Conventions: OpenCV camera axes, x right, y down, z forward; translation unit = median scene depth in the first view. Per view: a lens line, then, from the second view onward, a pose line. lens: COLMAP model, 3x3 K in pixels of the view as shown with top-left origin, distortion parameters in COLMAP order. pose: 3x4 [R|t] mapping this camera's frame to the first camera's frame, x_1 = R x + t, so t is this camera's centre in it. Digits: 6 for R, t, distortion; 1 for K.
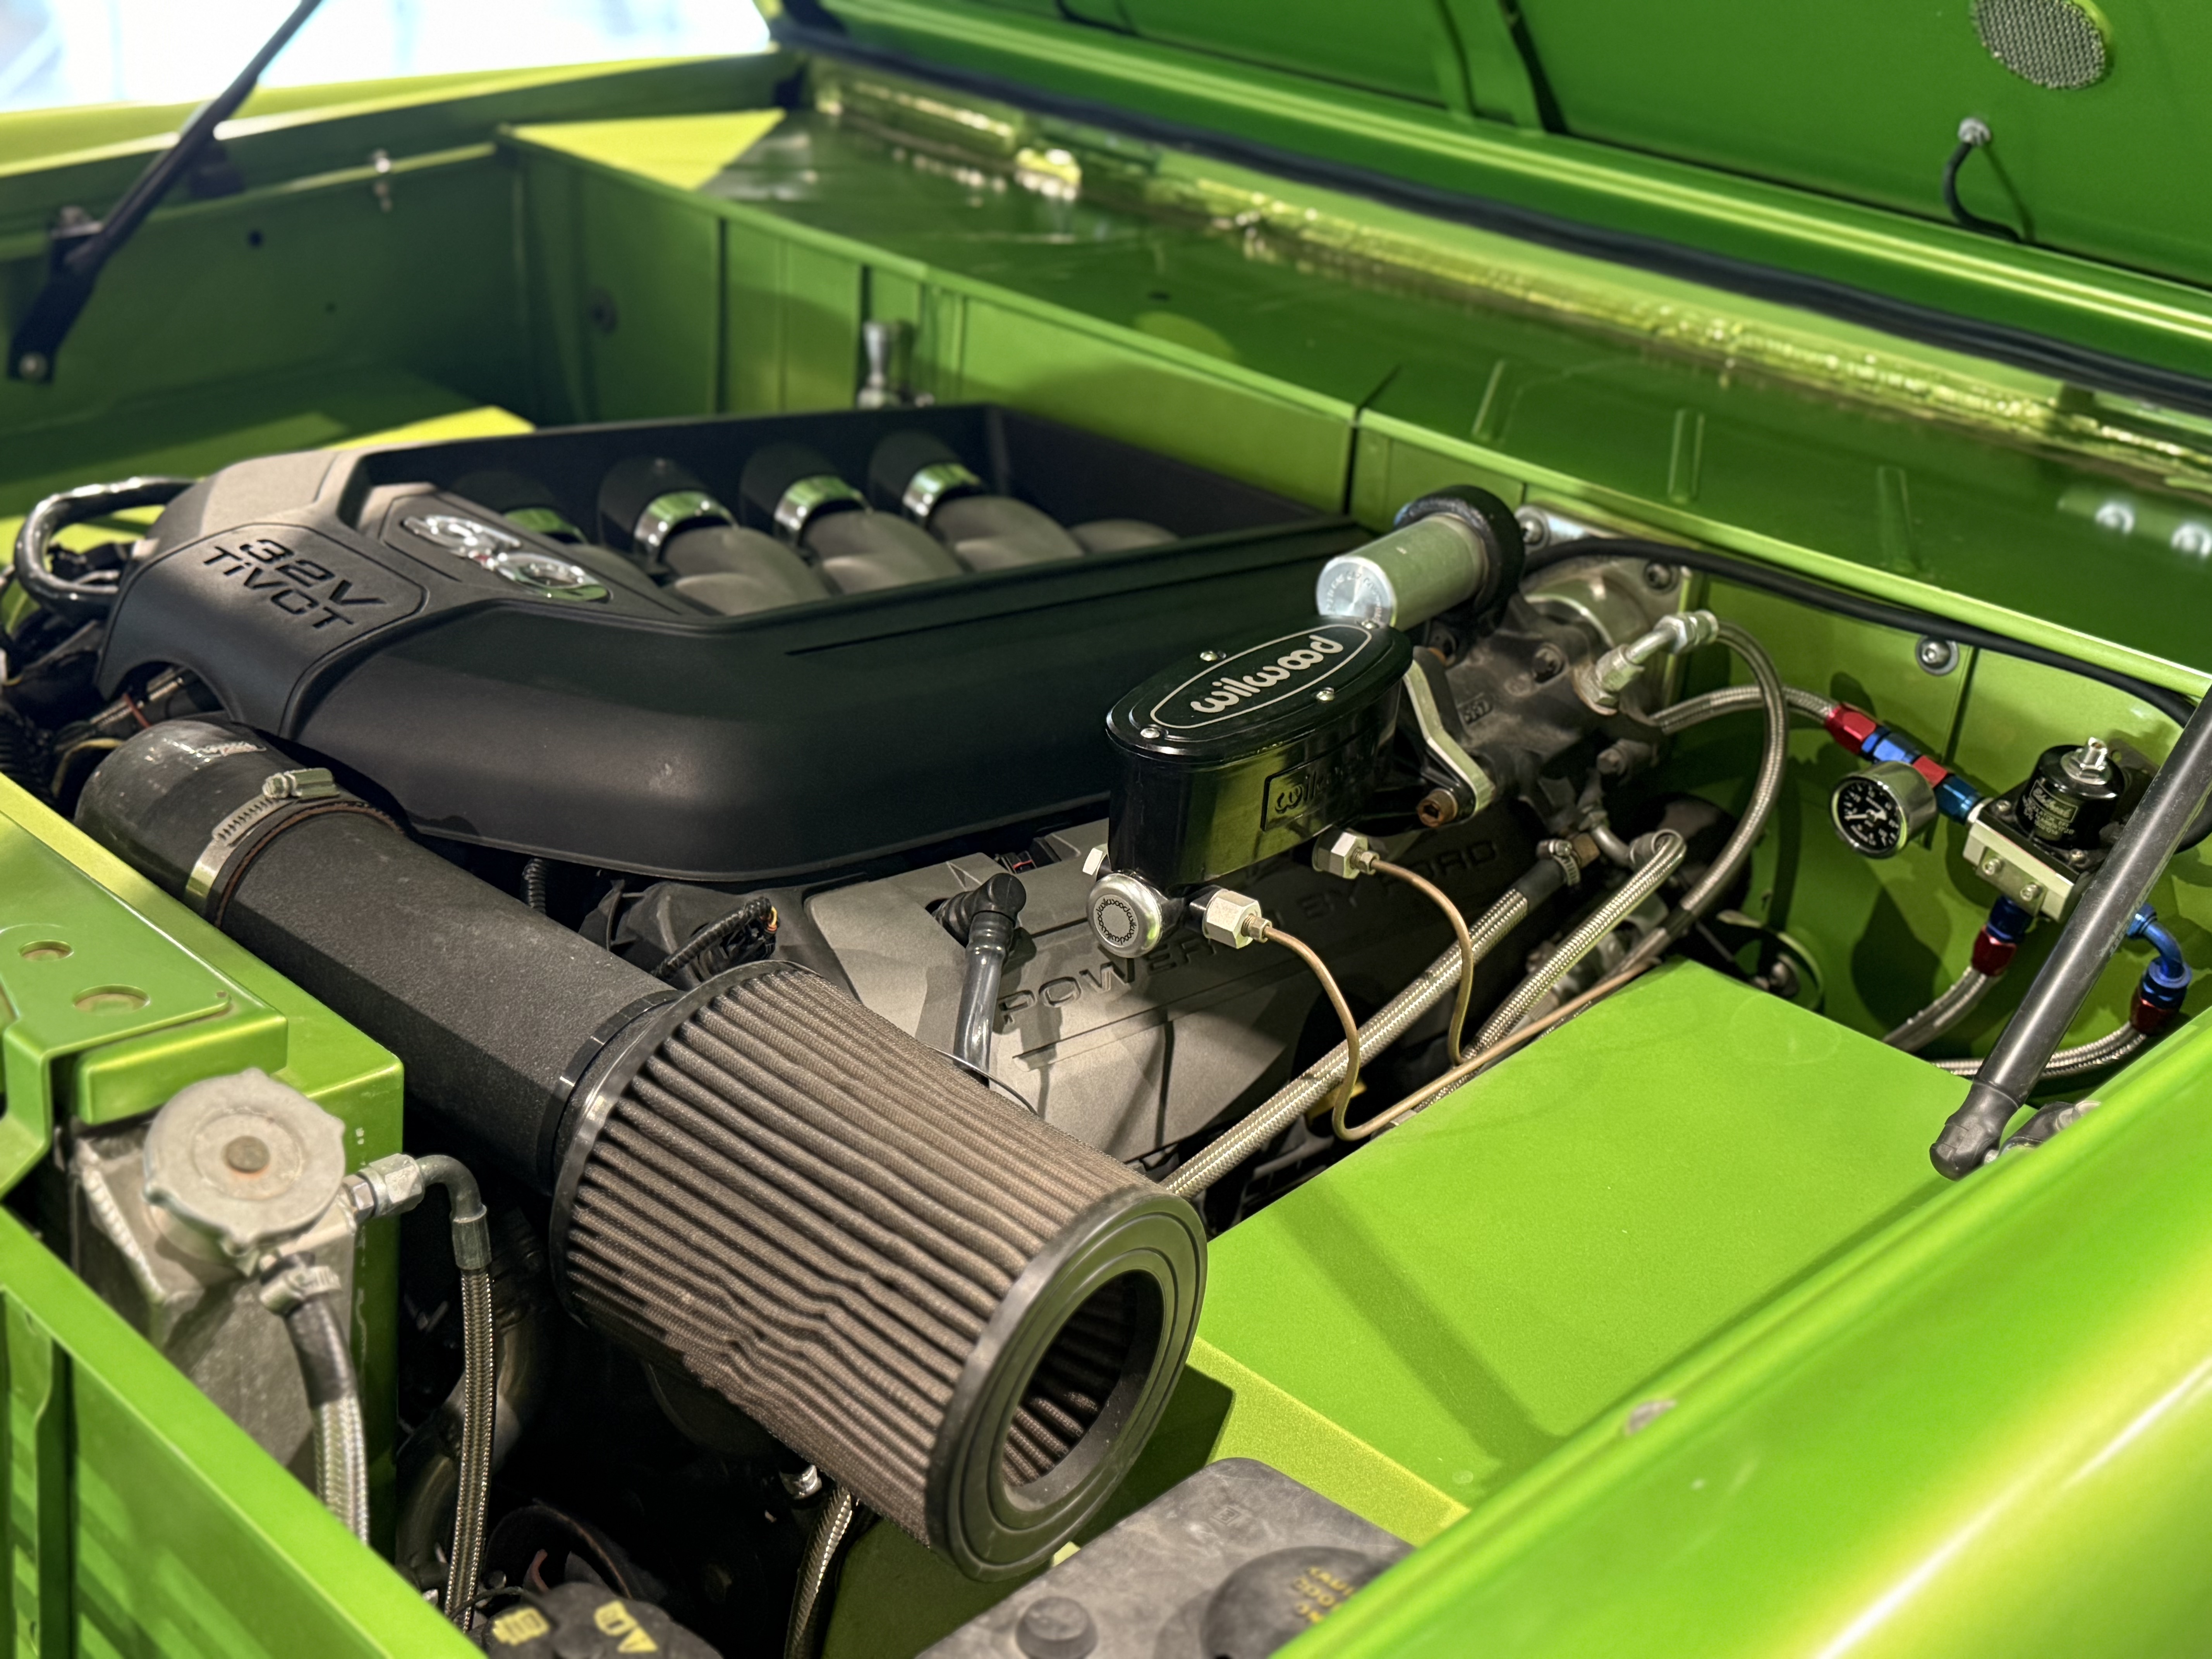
lens RADIAL K [[2790.5, 0, 1106.0], [0, 2790.5, 829.5], [0, 0, 1]] dist [0.081558, -0.014663]
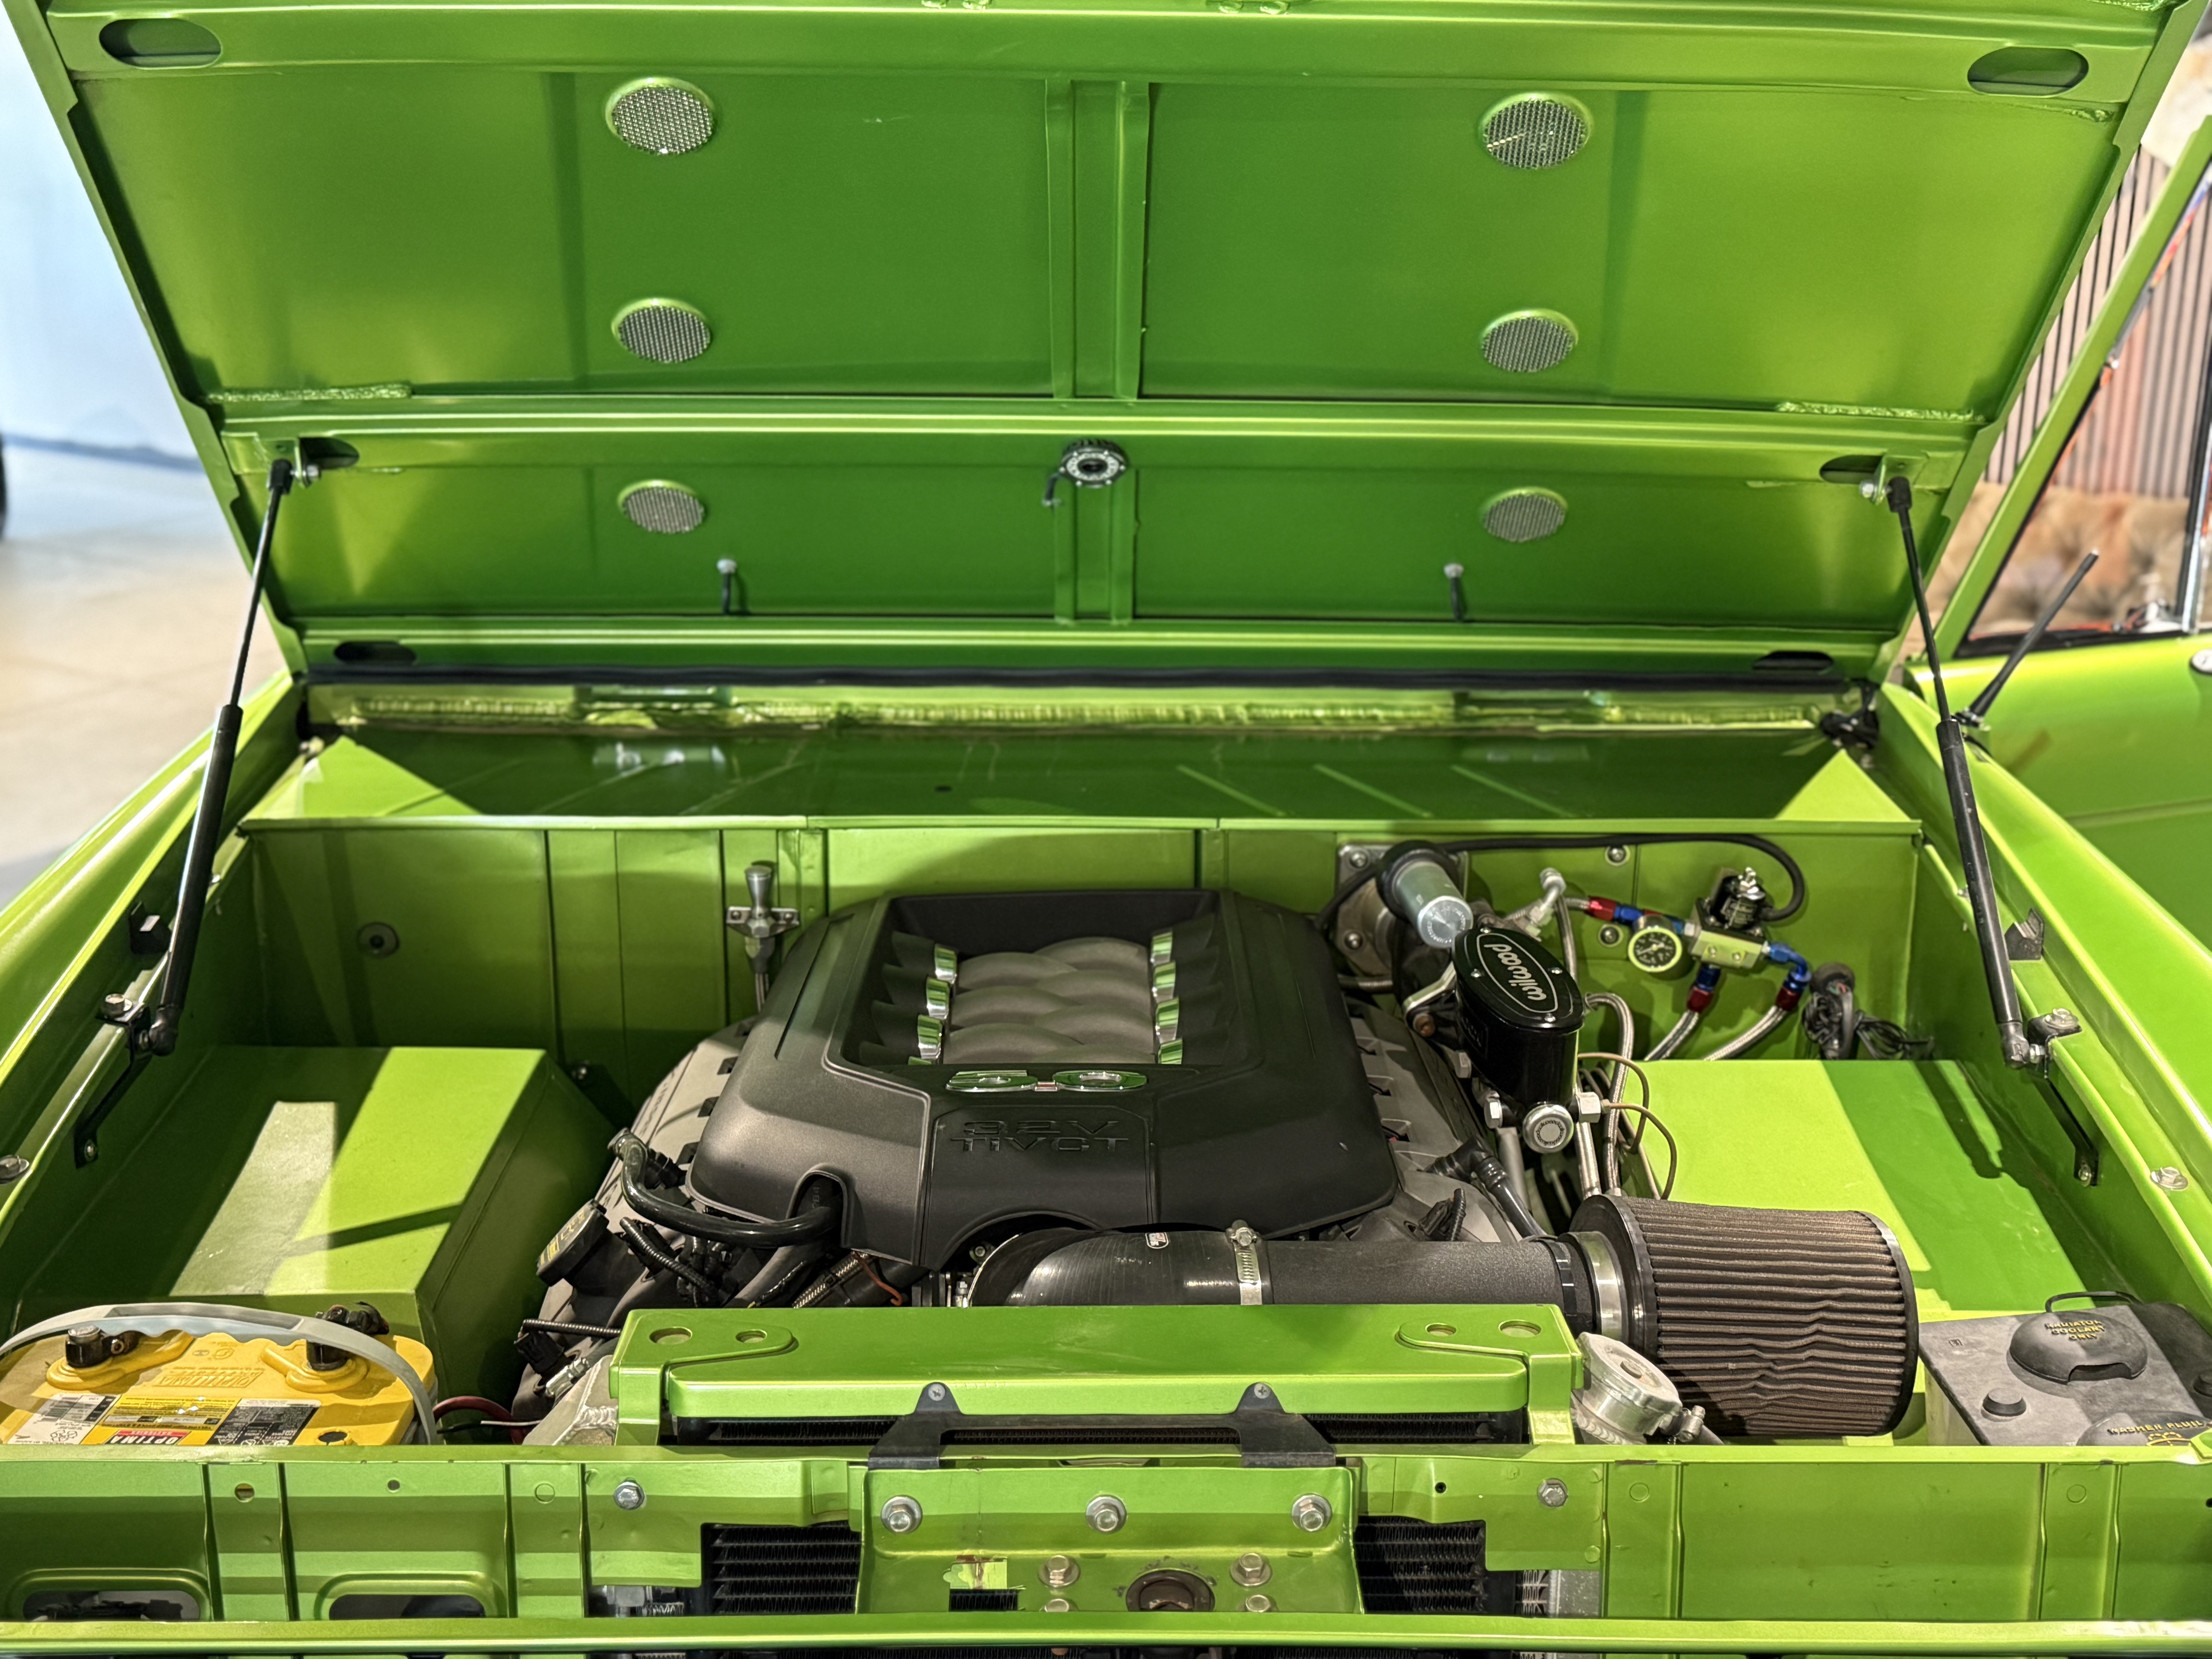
lens RADIAL K [[2790.5, 0, 1106.0], [0, 2790.5, 829.5], [0, 0, 1]] dist [0.081558, -0.014663]
pose [[0.680663, -0.283227, 0.675633, -0.890950], [0.335418, 0.940386, 0.056296, -0.227004], [-0.651300, 0.188301, 0.735085, -0.075527]]
